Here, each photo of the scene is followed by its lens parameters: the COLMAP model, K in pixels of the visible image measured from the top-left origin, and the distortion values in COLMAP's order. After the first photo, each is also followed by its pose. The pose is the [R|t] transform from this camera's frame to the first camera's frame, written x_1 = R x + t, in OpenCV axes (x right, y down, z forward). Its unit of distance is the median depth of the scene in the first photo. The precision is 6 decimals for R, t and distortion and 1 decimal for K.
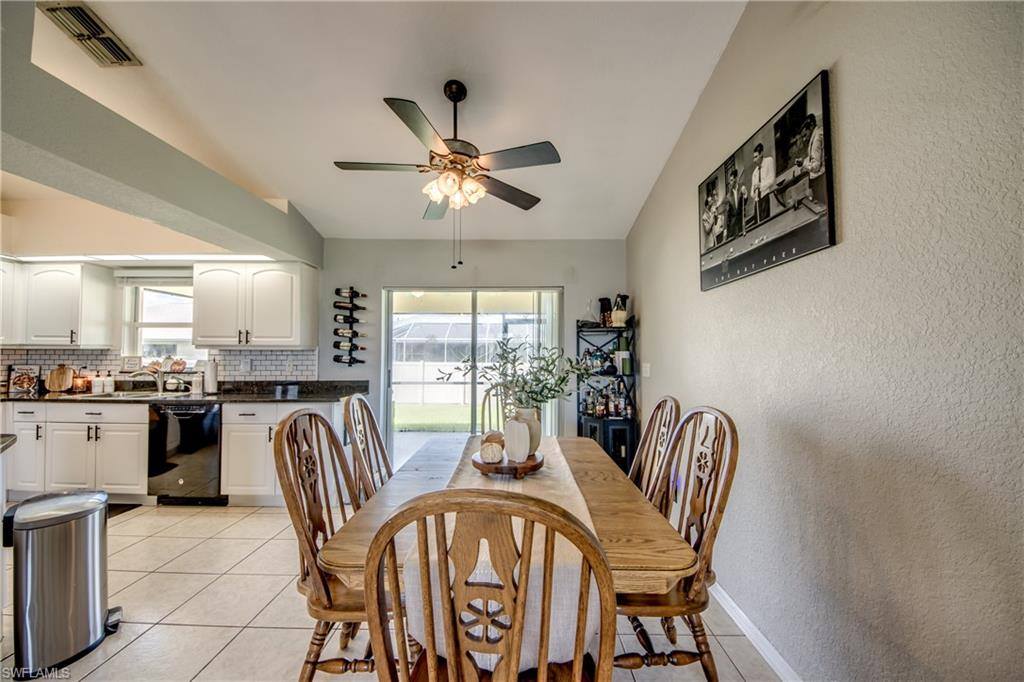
lens RADIAL K [[386.2, 0, 509.2], [0, 386.2, 341.4], [0, 0, 1]] dist [0.031160, -0.021303]
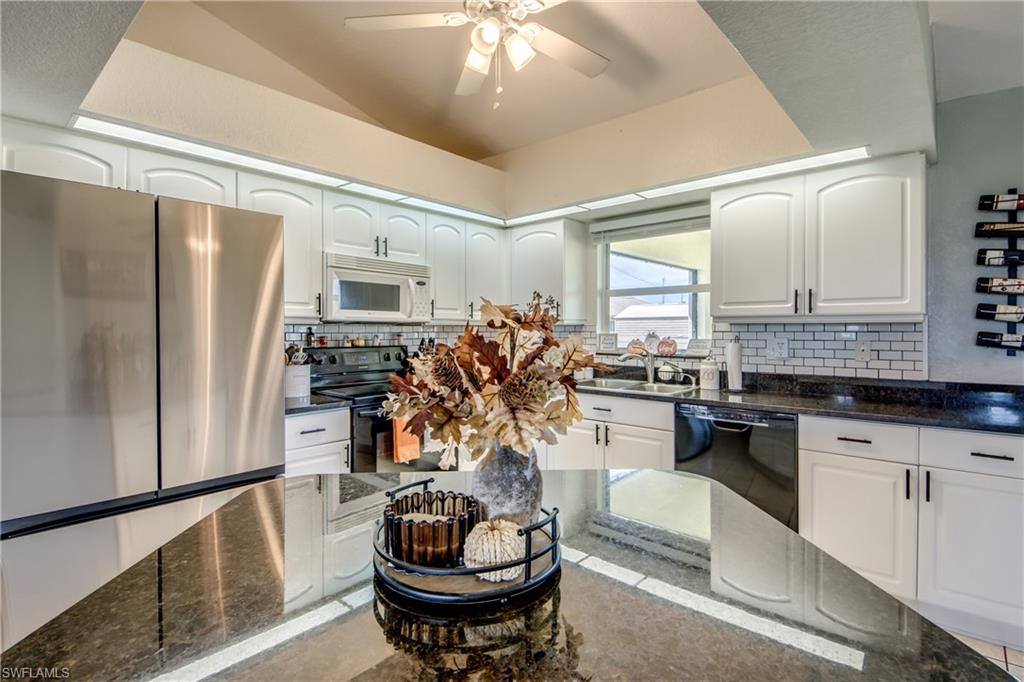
lens RADIAL K [[489.5, 0, 515.8], [0, 489.5, 333.0], [0, 0, 1]] dist [-0.002281, -0.000666]
pose [[0.763116, 0.000484, -0.646261, -0.508846], [0.025025, 0.999228, 0.030298, 0.003188], [0.645777, -0.039294, 0.762515, 0.149492]]
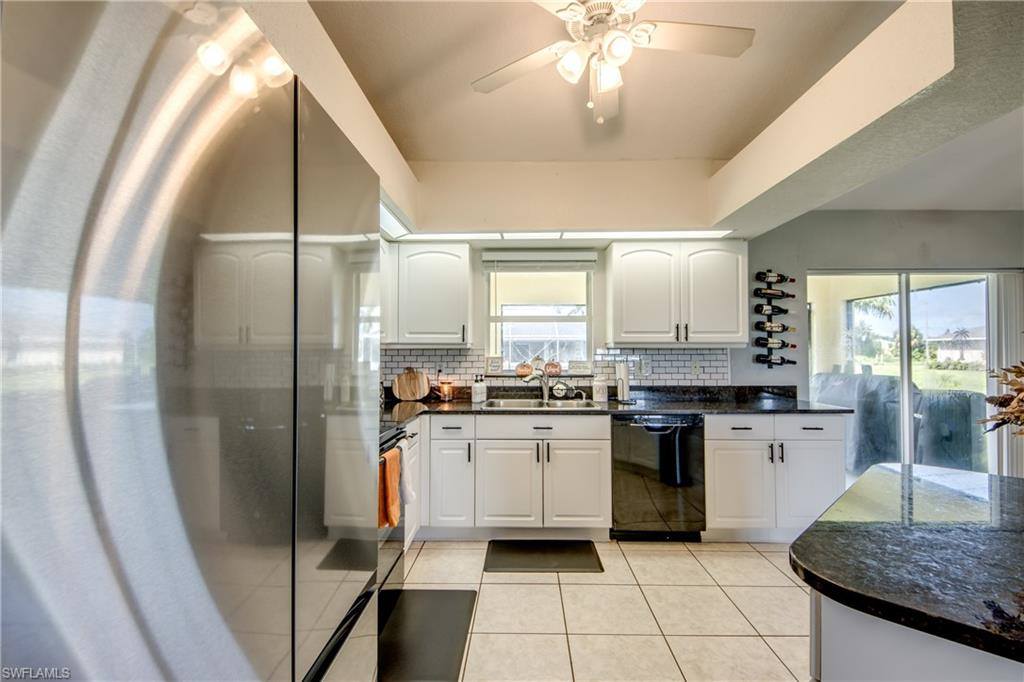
lens RADIAL K [[427.1, 0, 514.0], [0, 427.1, 343.6], [0, 0, 1]] dist [0.027176, -0.019144]
pose [[0.999968, -0.005350, 0.005947, -0.991289], [0.005290, 0.999935, 0.010127, 0.001042], [-0.006001, -0.010095, 0.999931, 0.100609]]
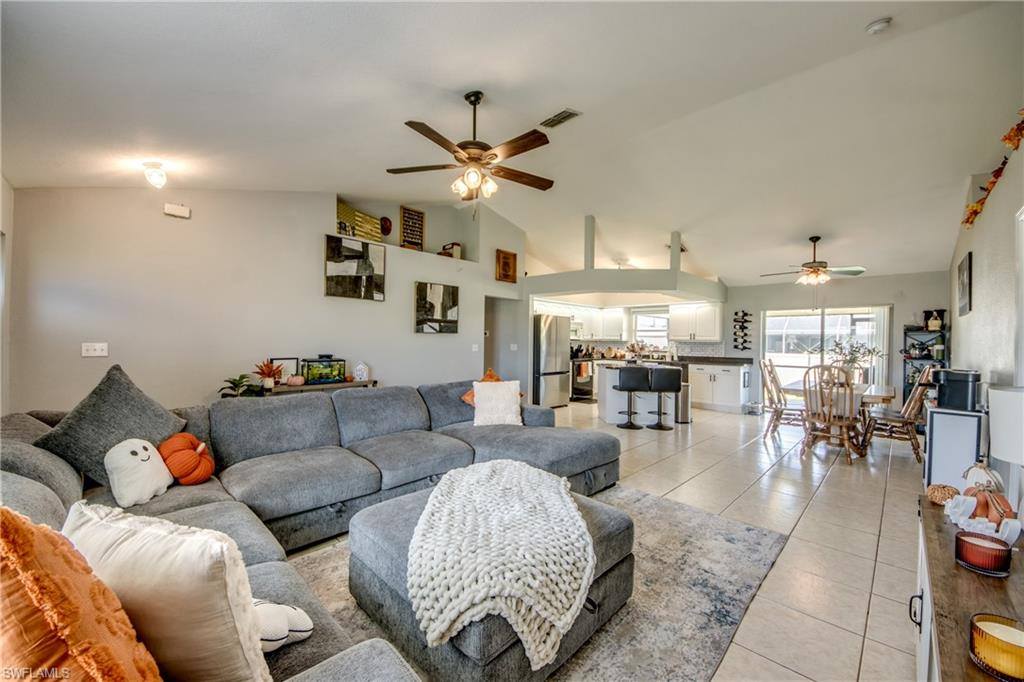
lens RADIAL K [[386.2, 0, 509.2], [0, 386.2, 341.4], [0, 0, 1]] dist [0.031160, -0.021303]
pose [[0.718280, 0.007332, -0.695715, 0.124794], [0.010674, 0.999711, 0.021557, -0.040684], [0.695672, -0.022910, 0.717994, -1.313055]]
